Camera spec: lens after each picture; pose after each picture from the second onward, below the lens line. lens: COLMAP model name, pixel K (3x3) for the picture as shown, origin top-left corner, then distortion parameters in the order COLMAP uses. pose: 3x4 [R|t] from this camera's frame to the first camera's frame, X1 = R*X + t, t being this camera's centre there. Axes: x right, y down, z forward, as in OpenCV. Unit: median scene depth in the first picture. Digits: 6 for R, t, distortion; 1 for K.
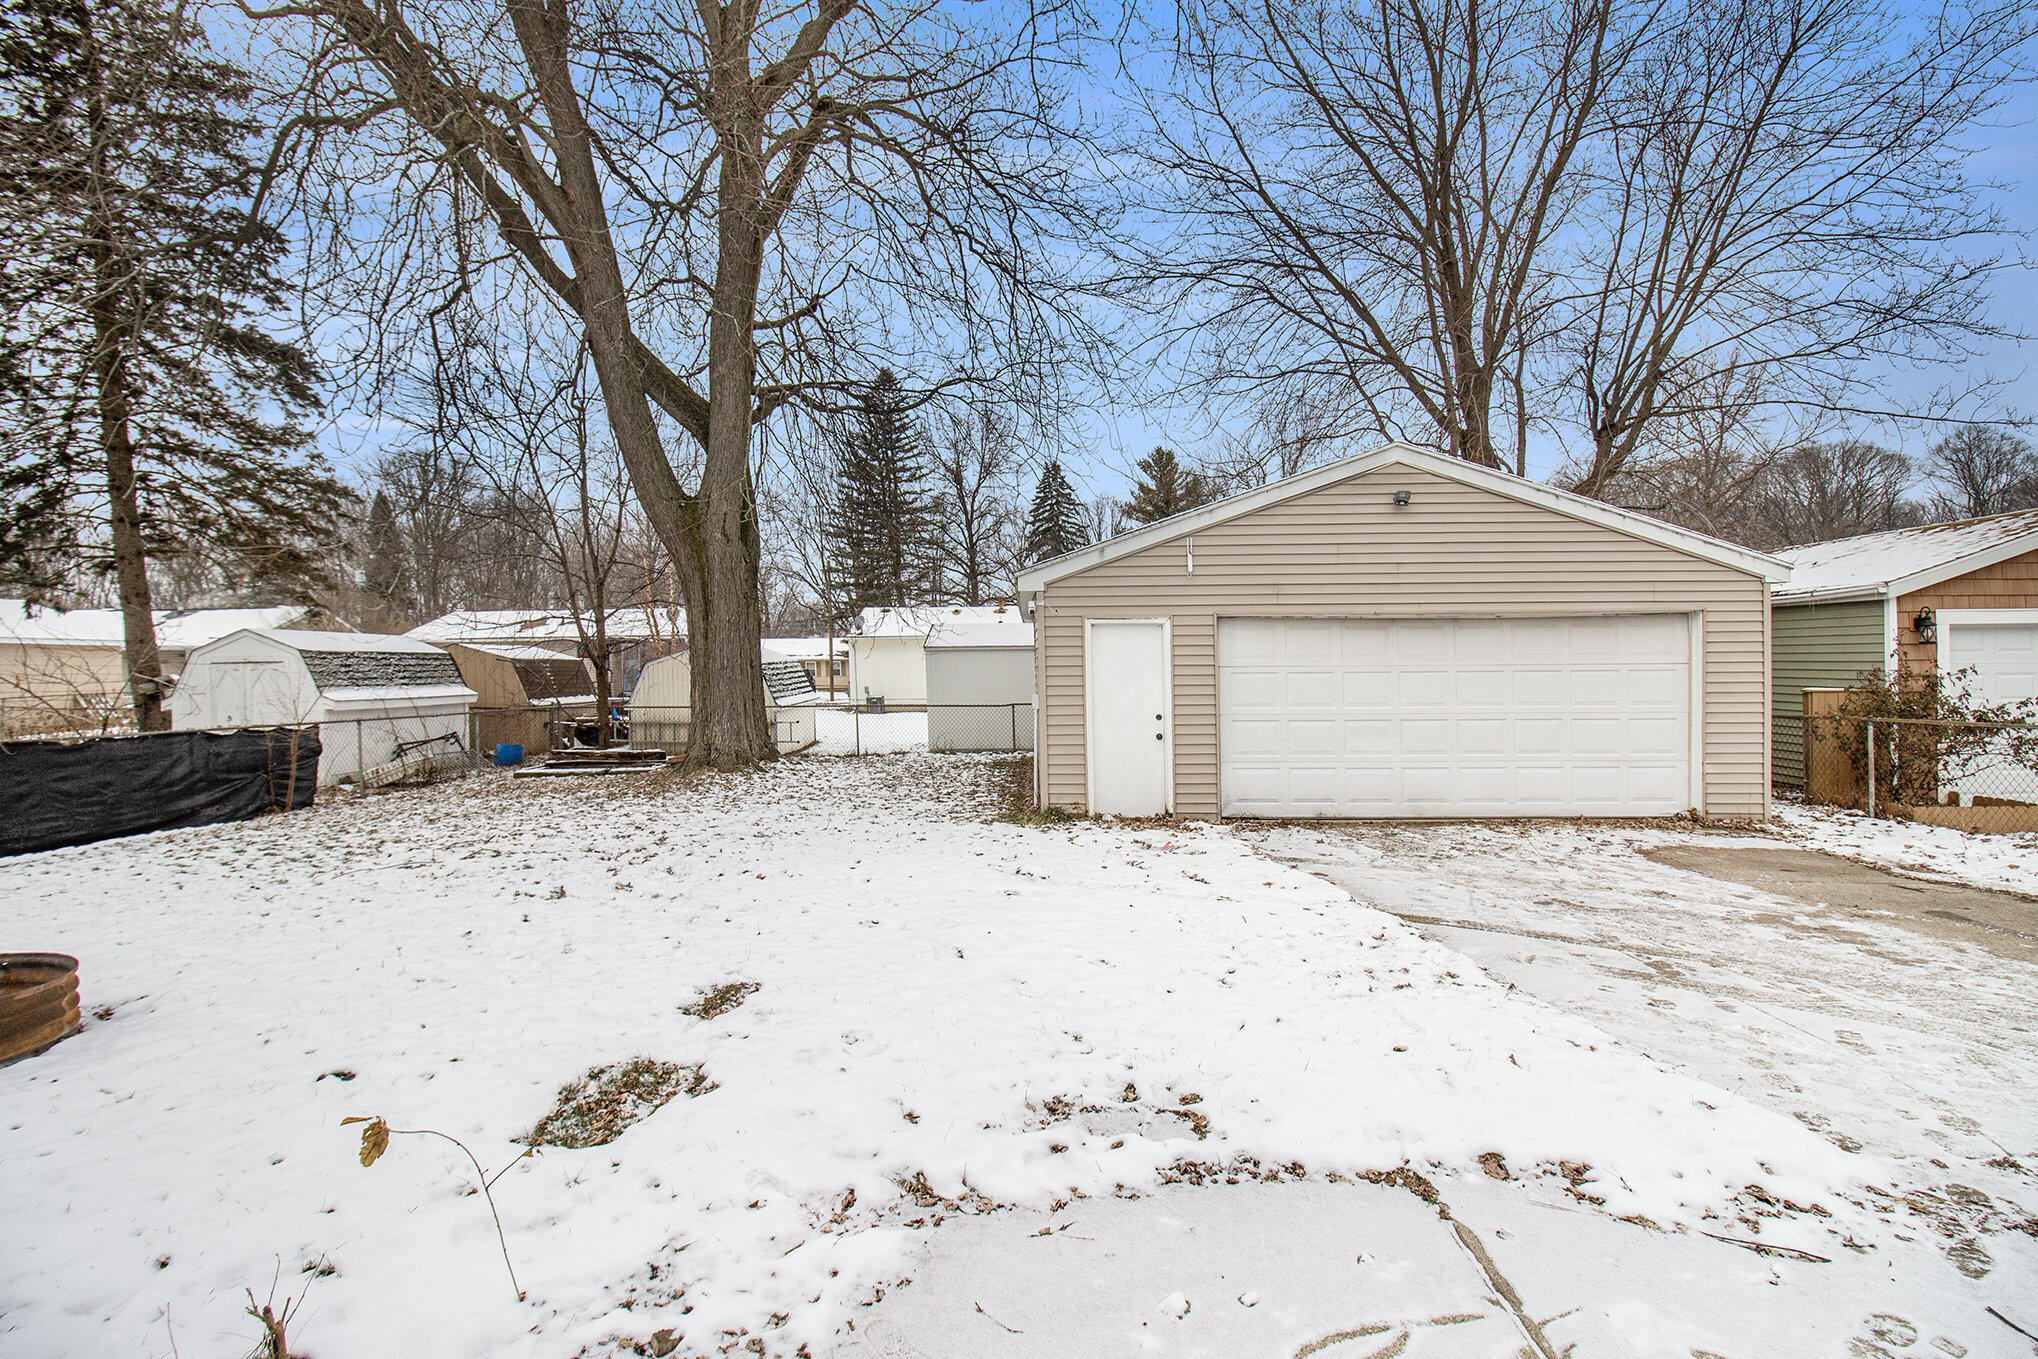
lens RADIAL K [[983.8, 0, 1010.1], [0, 983.8, 689.8], [0, 0, 1]] dist [-0.003676, -0.001645]
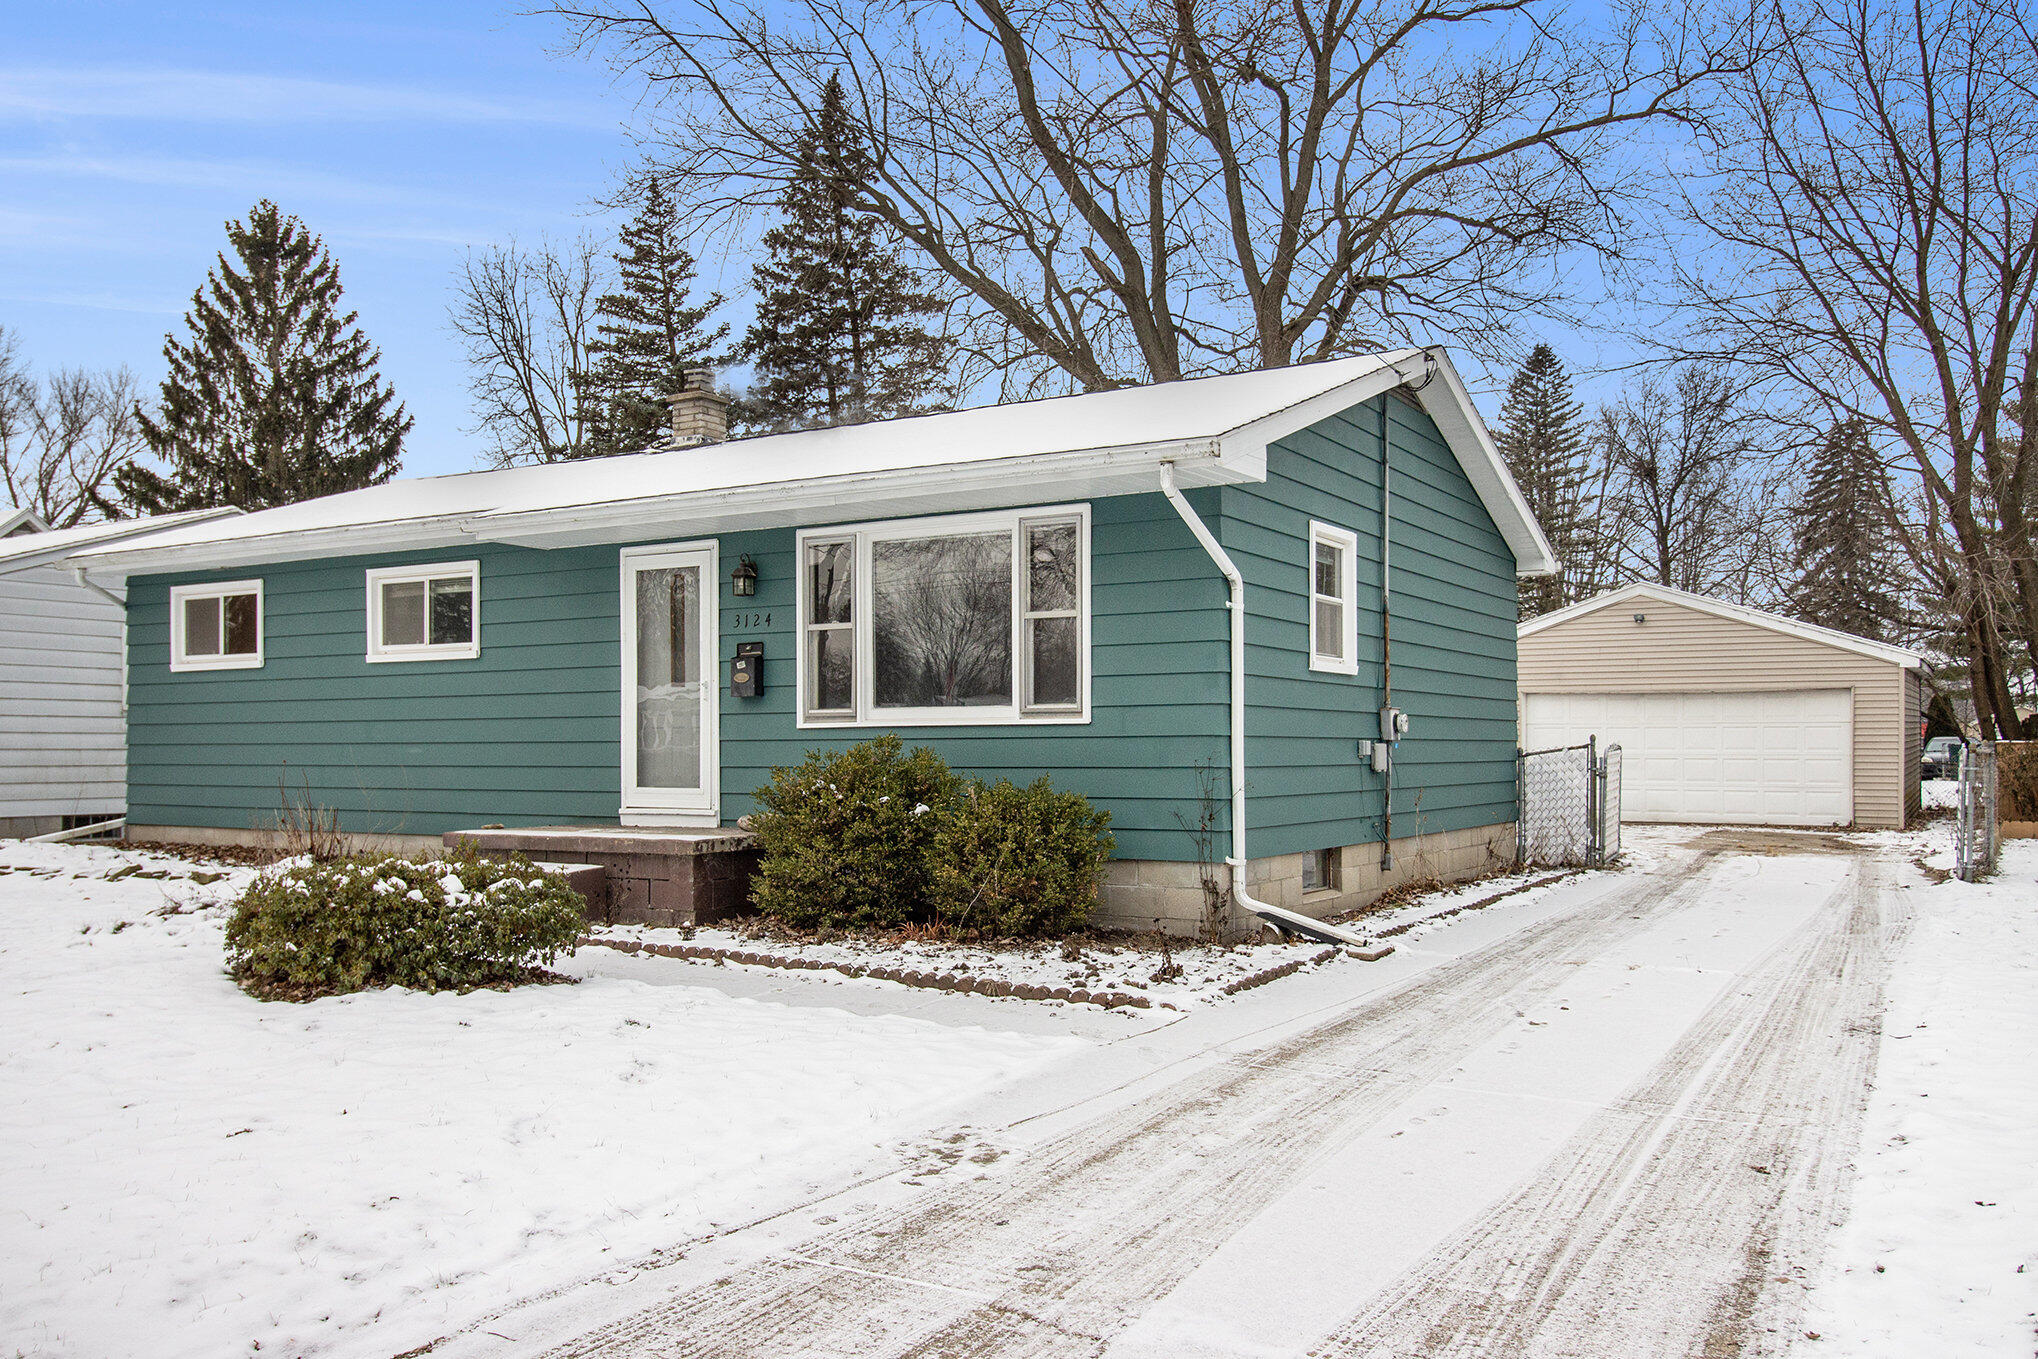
lens RADIAL K [[1649.0, 0, 975.8], [0, 1649.0, 770.6], [0, 0, 1]] dist [0.039274, -0.016249]
pose [[0.860960, 0.019897, -0.508283, 0.830785], [-0.018645, 0.999798, 0.007557, 0.052379], [0.508330, 0.002971, 0.861157, -1.853966]]
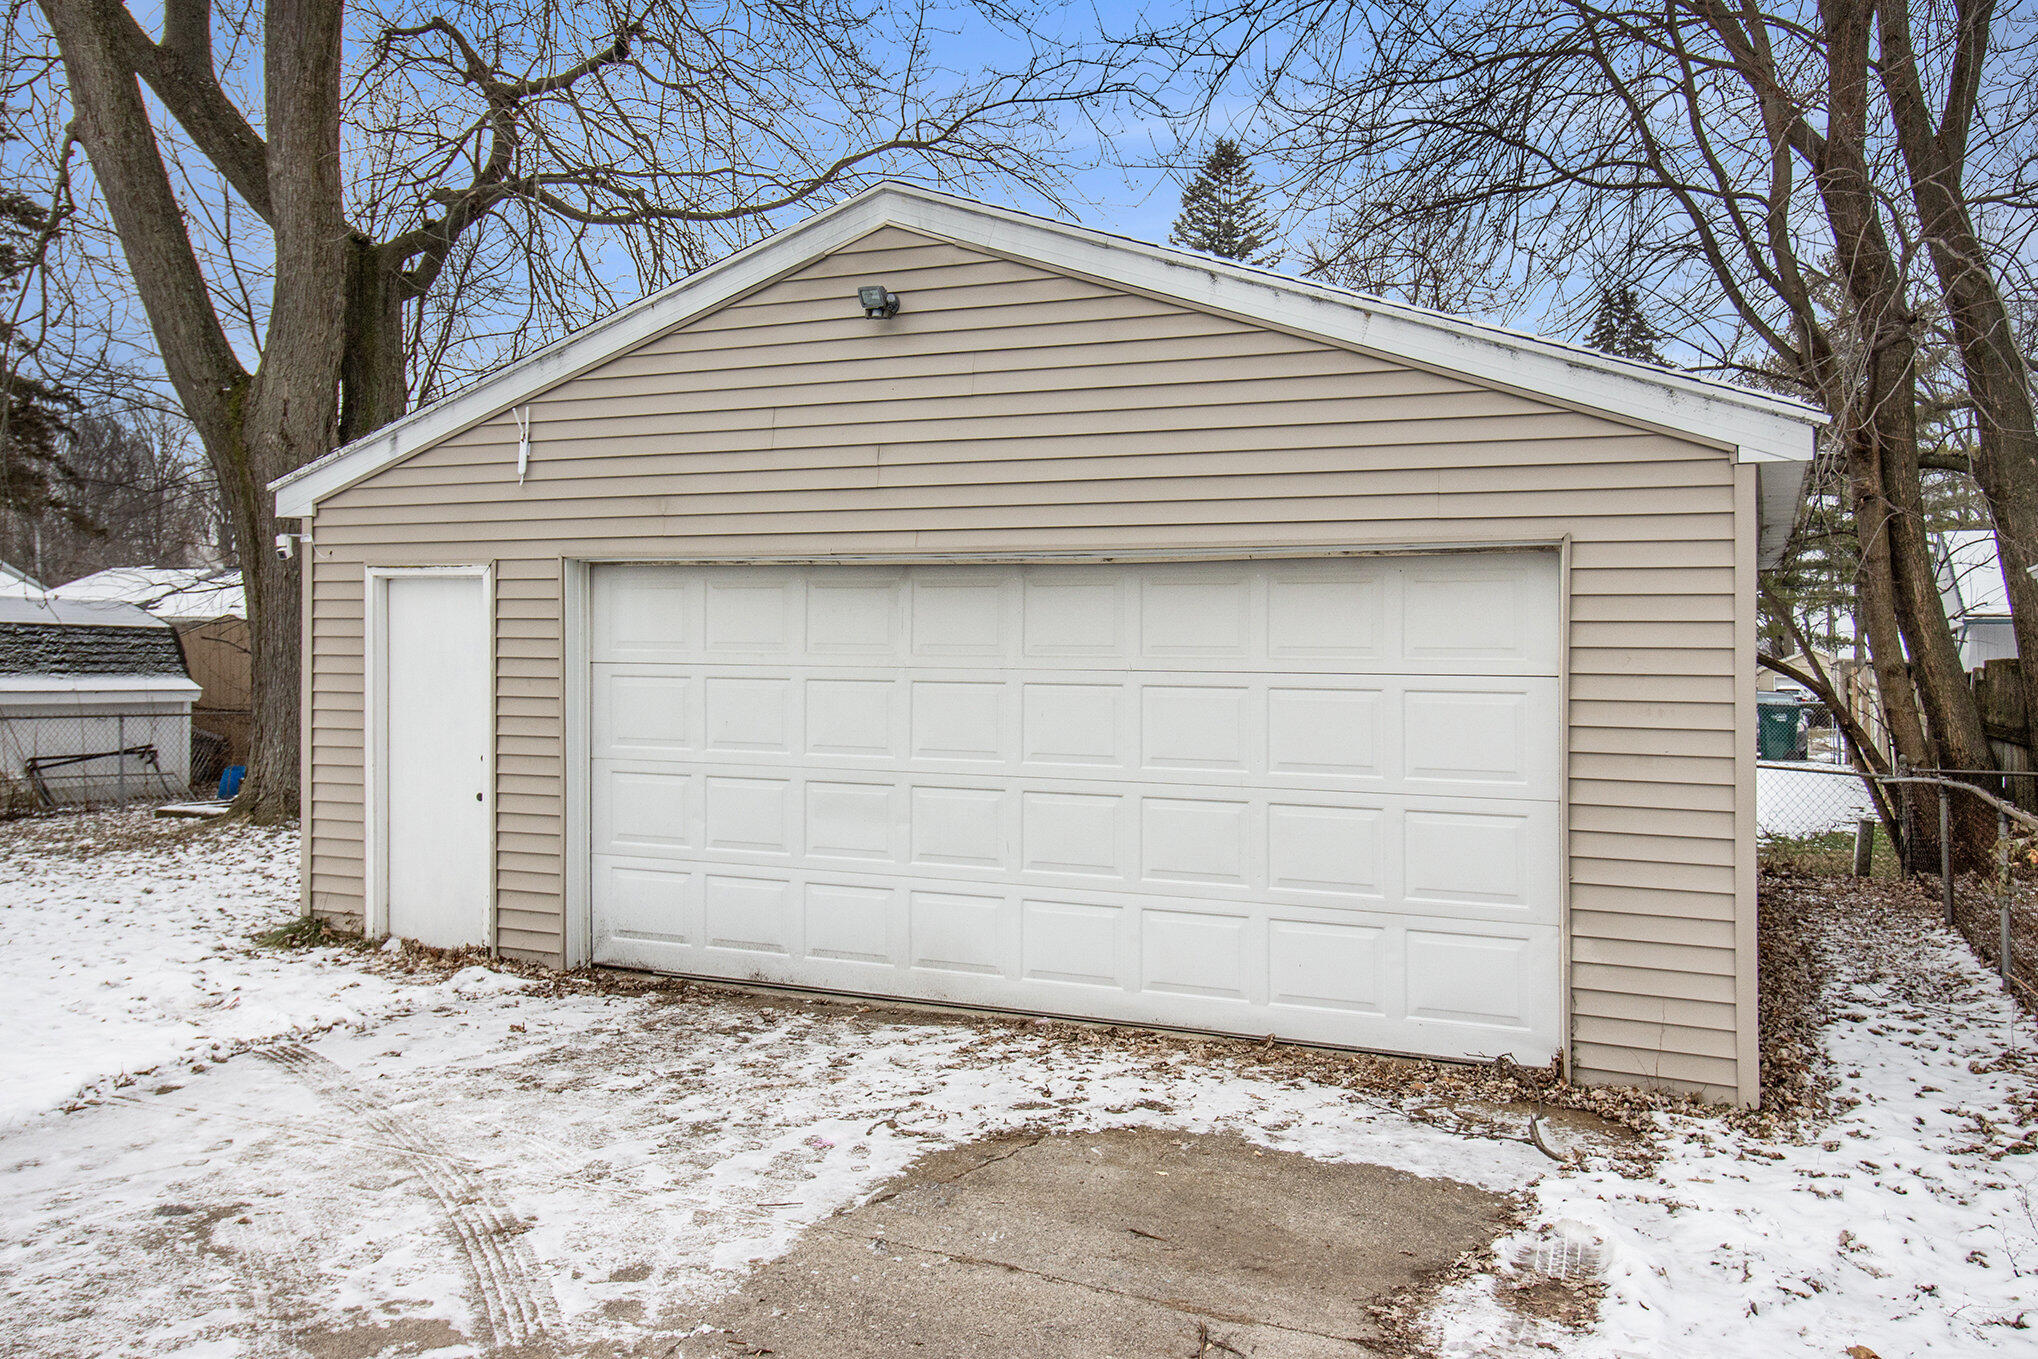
lens RADIAL K [[1649.0, 0, 1023.8], [0, 1649.0, 681.7], [0, 0, 1]] dist [0.039274, -0.016249]
pose [[0.919854, 0.024016, -0.391524, 0.750929], [-0.030272, 0.999494, -0.009814, -0.011969], [0.391090, 0.020879, 0.920115, 0.310565]]
